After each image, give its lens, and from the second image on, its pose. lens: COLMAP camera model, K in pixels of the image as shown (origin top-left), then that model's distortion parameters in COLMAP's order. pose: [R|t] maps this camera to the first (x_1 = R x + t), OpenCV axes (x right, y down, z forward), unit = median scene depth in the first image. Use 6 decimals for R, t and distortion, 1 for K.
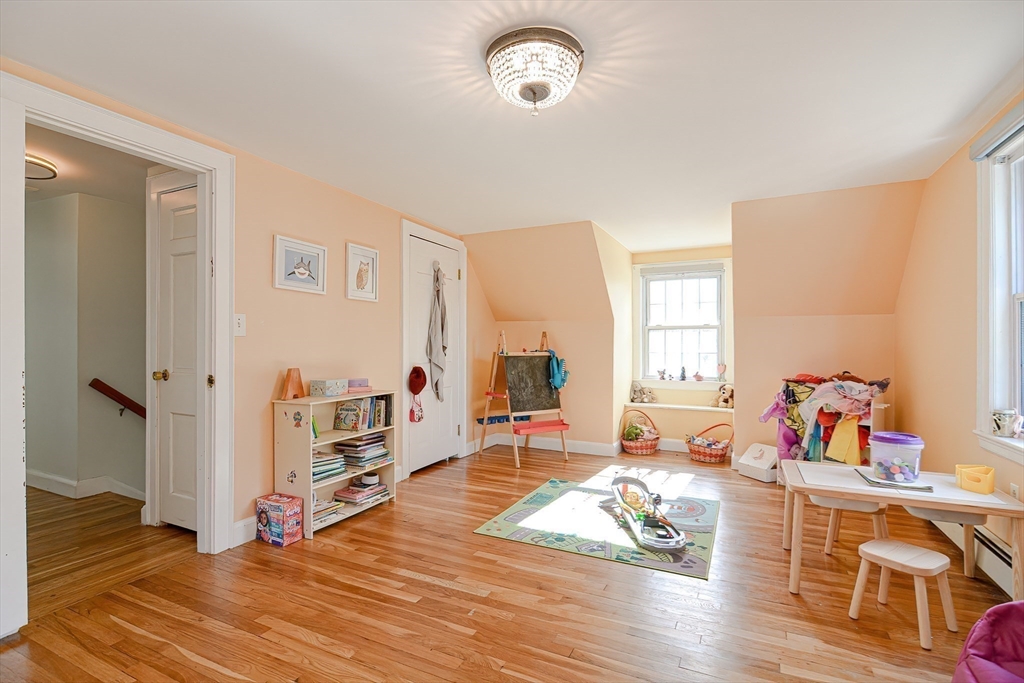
lens RADIAL K [[500.4, 0, 506.3], [0, 500.4, 343.6], [0, 0, 1]] dist [0.005053, -0.010148]
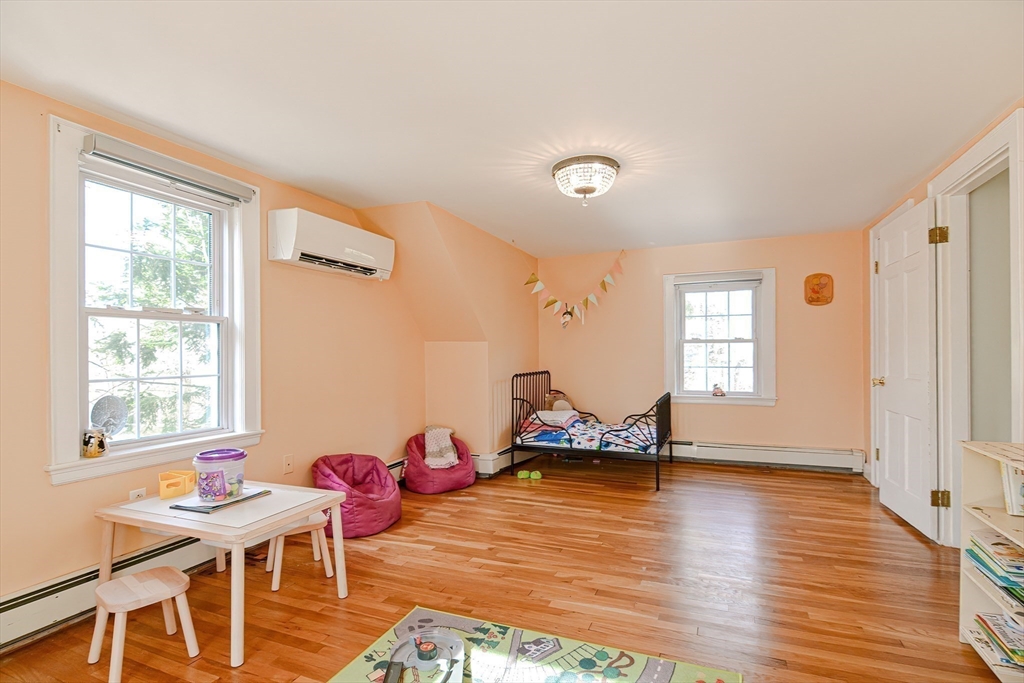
lens RADIAL K [[500.4, 0, 506.3], [0, 500.4, 343.6], [0, 0, 1]] dist [0.005053, -0.010148]
pose [[-0.998721, 0.002736, -0.050490, 0.255656], [0.003277, 0.999938, -0.010635, 0.002496], [0.050457, -0.010787, -0.998668, 1.738190]]
